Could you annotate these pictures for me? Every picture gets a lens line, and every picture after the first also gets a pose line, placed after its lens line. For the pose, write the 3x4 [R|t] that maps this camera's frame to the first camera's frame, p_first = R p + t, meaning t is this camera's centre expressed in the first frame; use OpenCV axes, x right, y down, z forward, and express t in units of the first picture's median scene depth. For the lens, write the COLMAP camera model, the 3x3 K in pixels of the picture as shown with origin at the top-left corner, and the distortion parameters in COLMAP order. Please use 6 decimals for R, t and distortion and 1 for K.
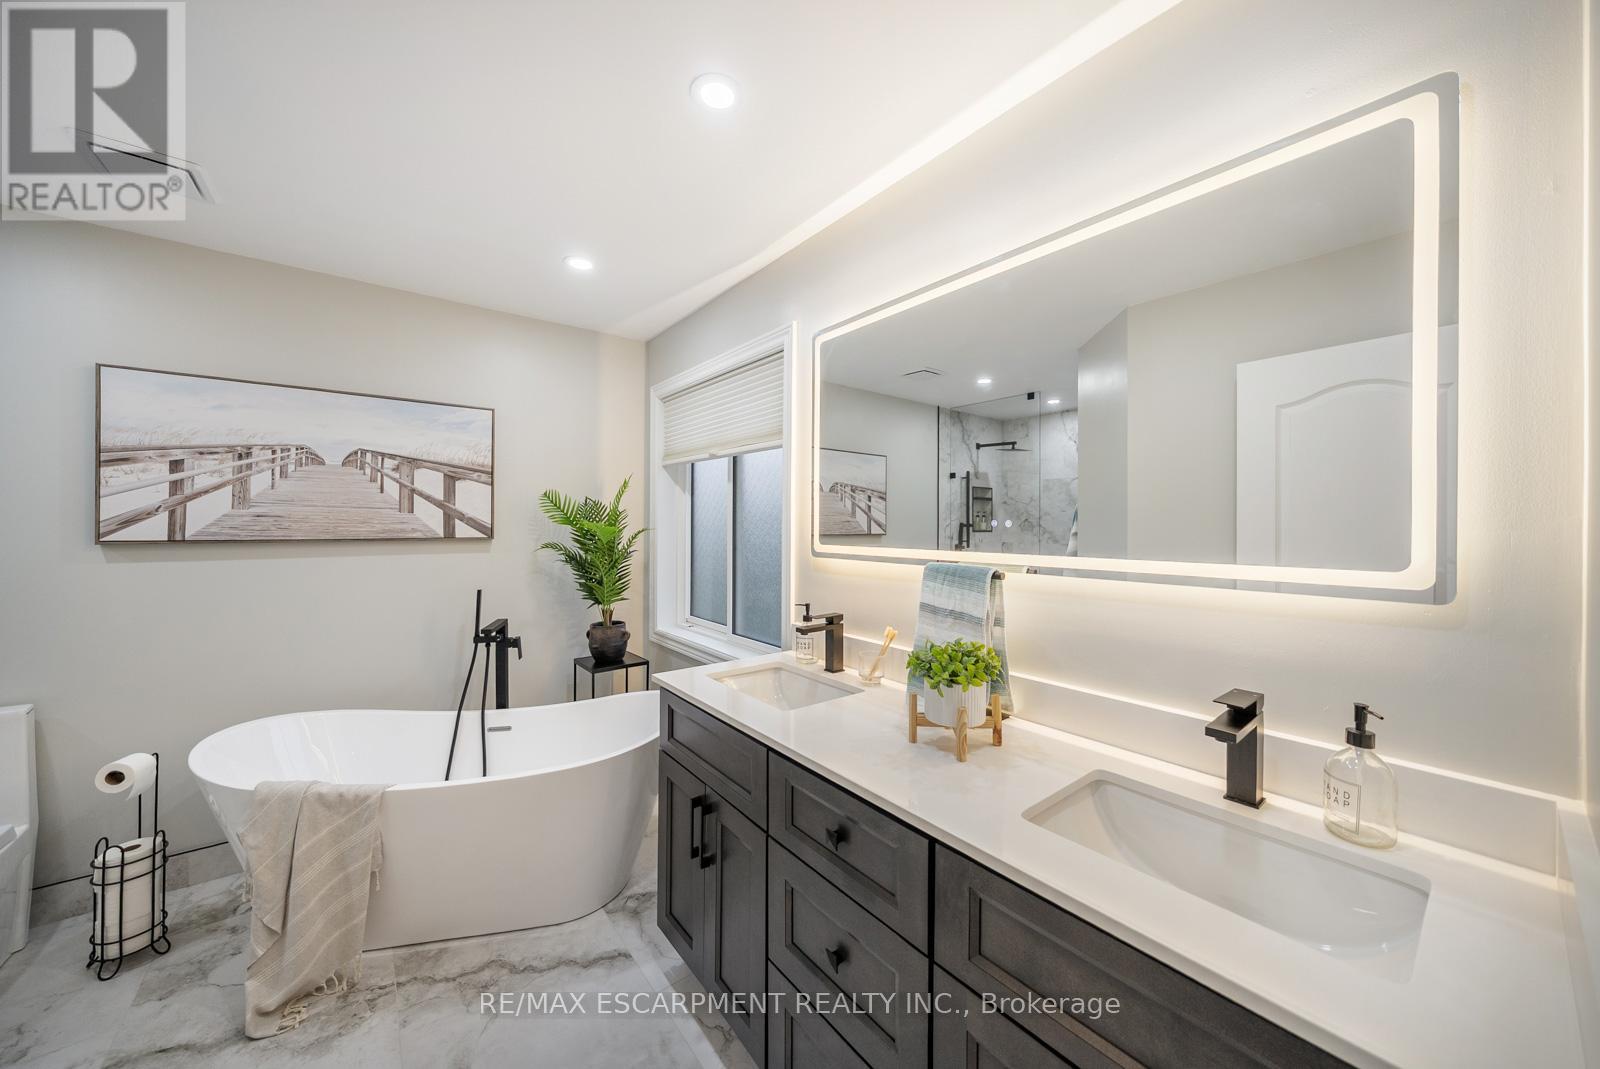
lens RADIAL K [[551.3, 0, 801.5], [0, 551.3, 530.5], [0, 0, 1]] dist [-0.004351, -0.000120]
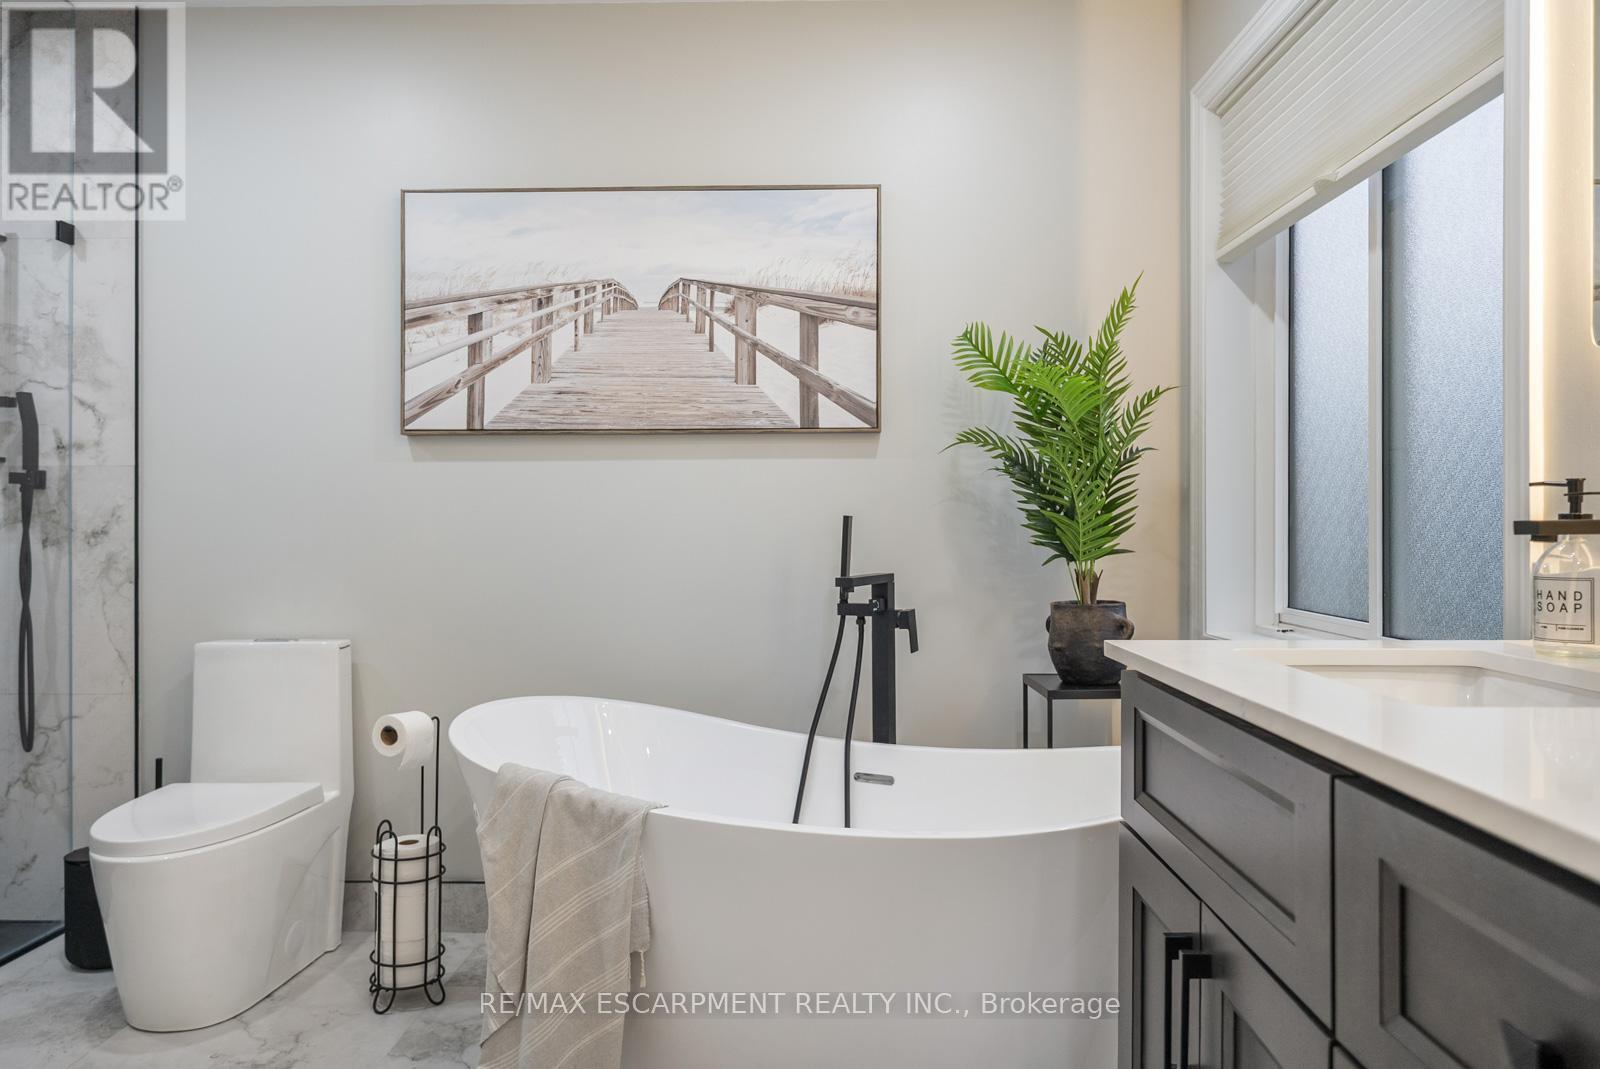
lens RADIAL K [[1094.1, 0, 801.8], [0, 1094.1, 529.9], [0, 0, 1]] dist [0.000242, -0.001525]
pose [[0.773867, -0.005001, -0.633329, 0.060346], [0.002236, 0.999984, -0.005165, 0.148230], [0.633345, 0.002581, 0.773865, 0.178293]]
